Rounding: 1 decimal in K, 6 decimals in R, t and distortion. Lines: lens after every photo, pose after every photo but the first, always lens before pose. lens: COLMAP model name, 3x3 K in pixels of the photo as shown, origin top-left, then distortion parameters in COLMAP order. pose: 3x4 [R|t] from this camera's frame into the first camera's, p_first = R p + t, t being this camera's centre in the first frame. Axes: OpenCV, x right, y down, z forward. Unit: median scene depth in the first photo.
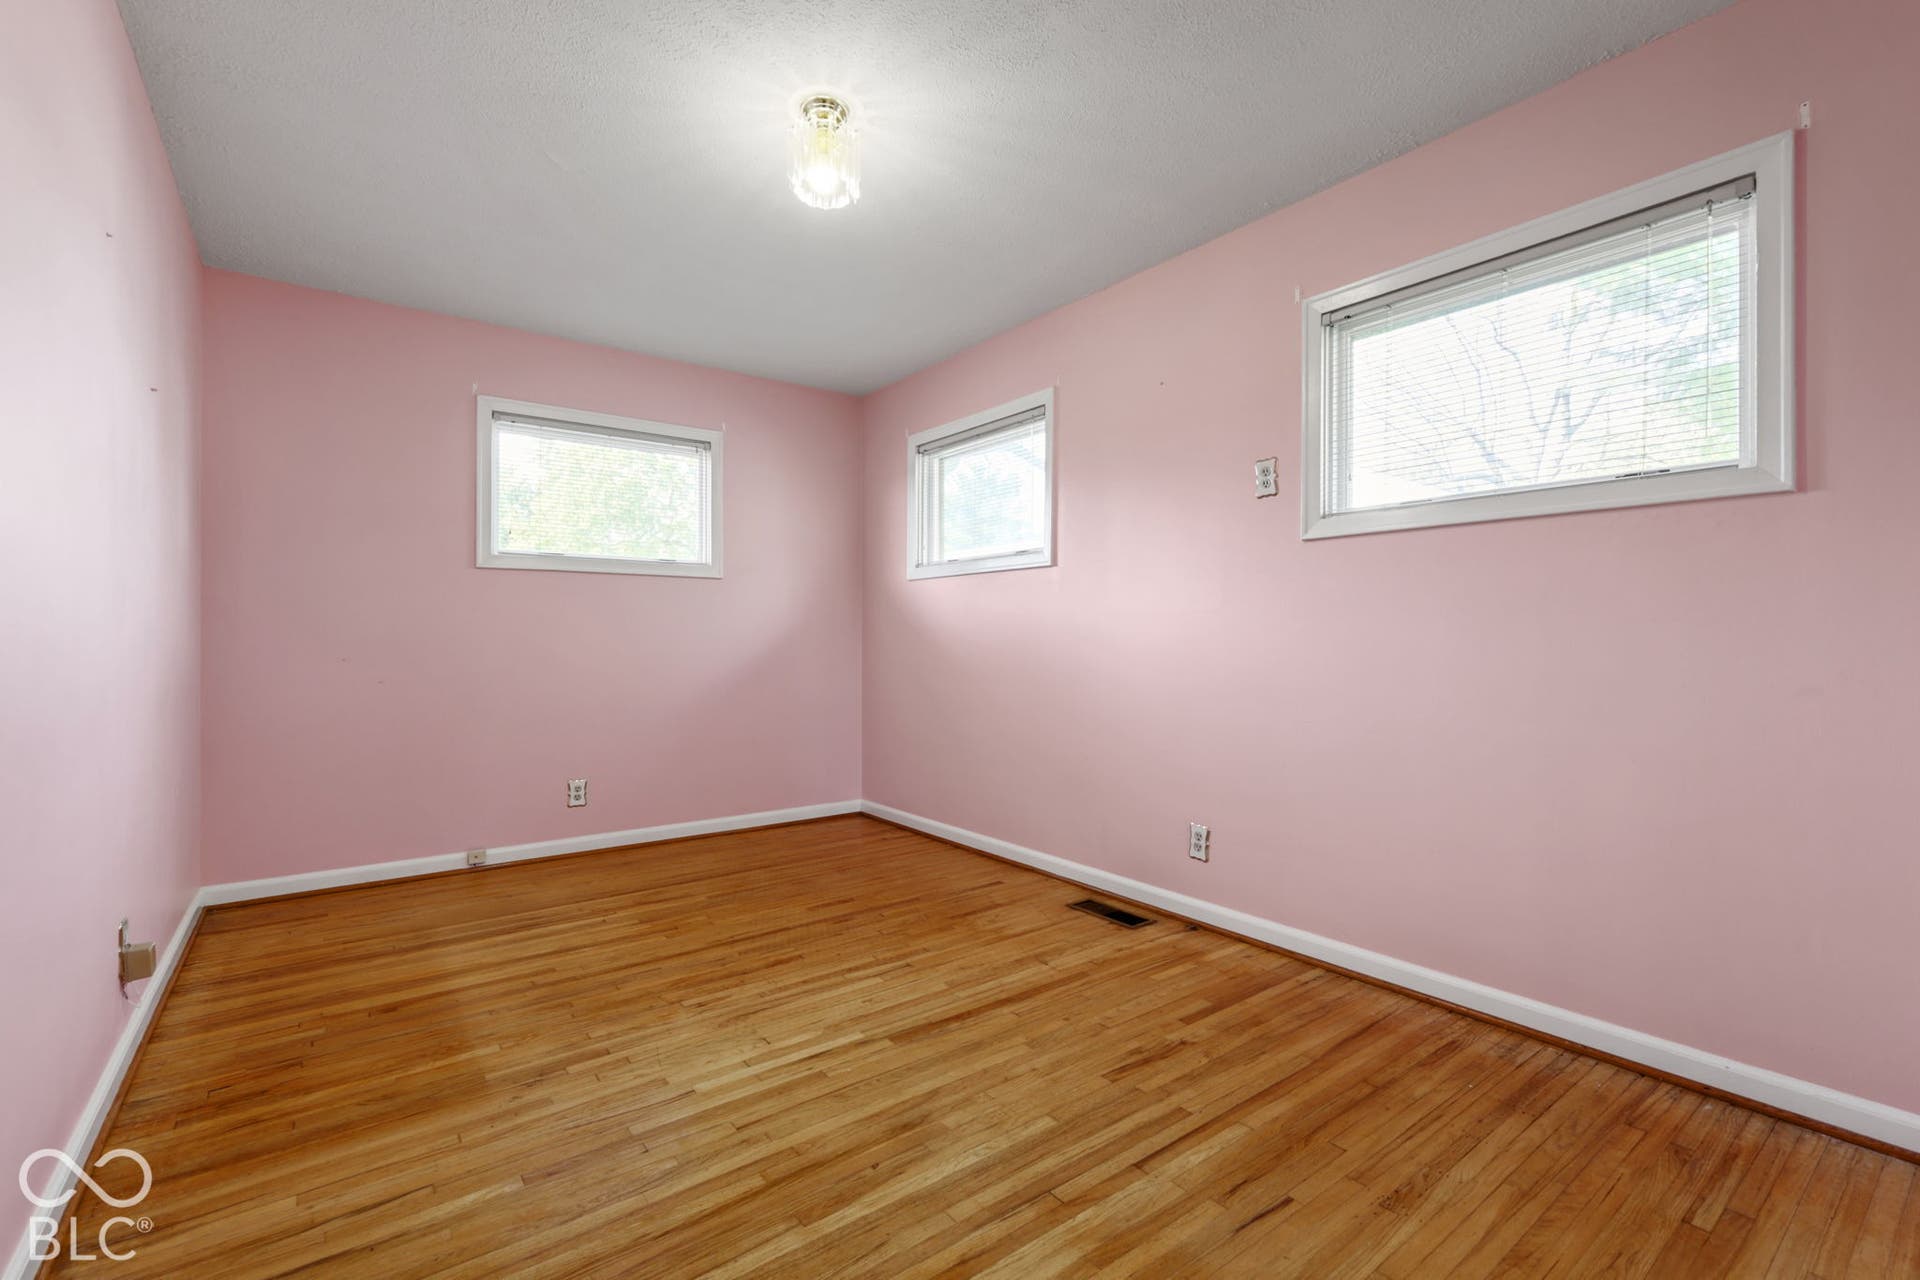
lens RADIAL K [[839.2, 0, 963.0], [0, 839.2, 648.9], [0, 0, 1]] dist [0.001198, 0.000439]
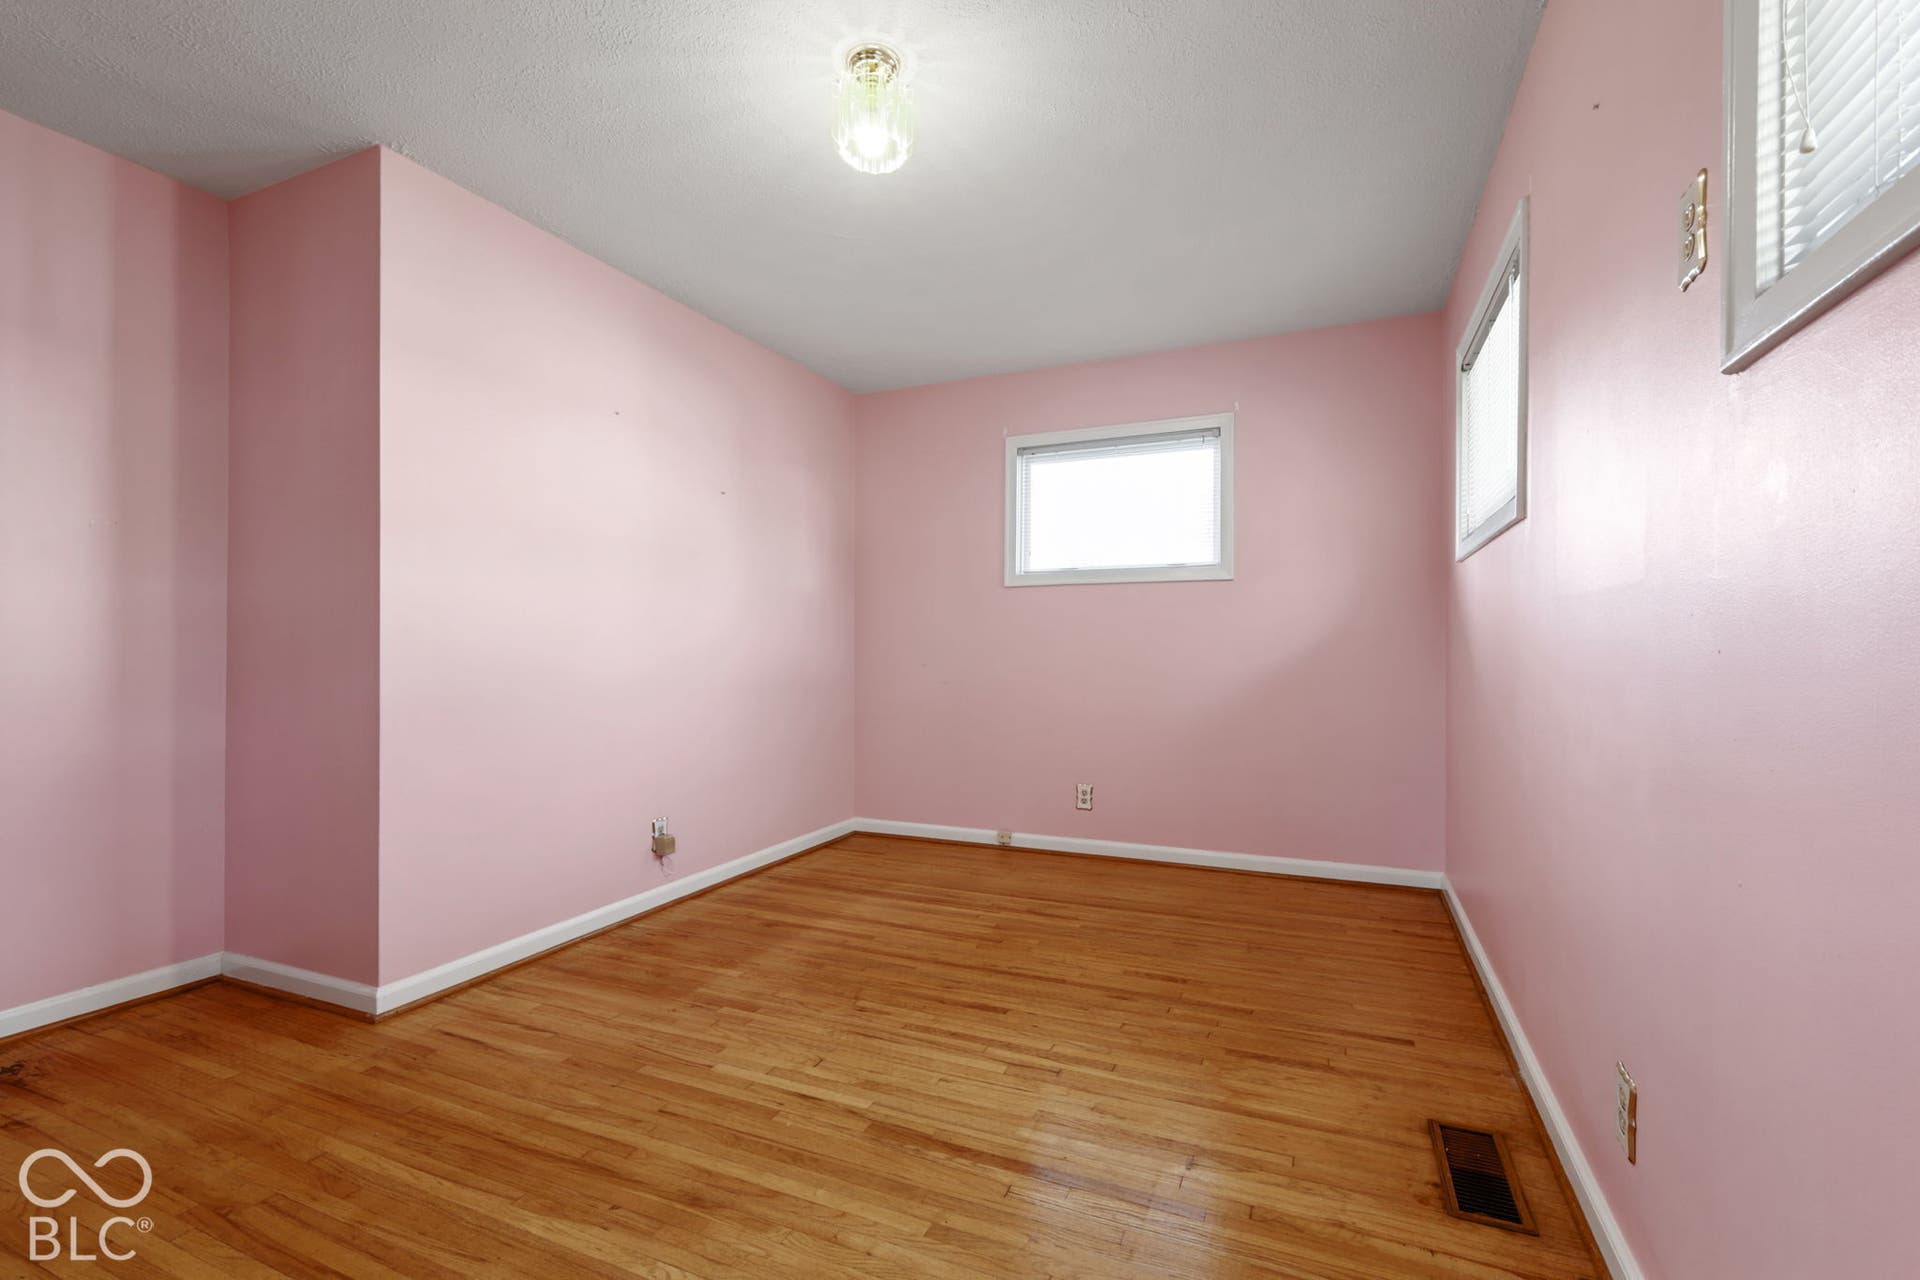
lens RADIAL K [[839.2, 0, 963.0], [0, 839.2, 648.9], [0, 0, 1]] dist [0.001198, 0.000439]
pose [[0.488308, 0.002338, -0.872668, 0.537113], [-0.012316, 0.999915, -0.004212, -0.007116], [0.872585, 0.012805, 0.488295, 0.516286]]
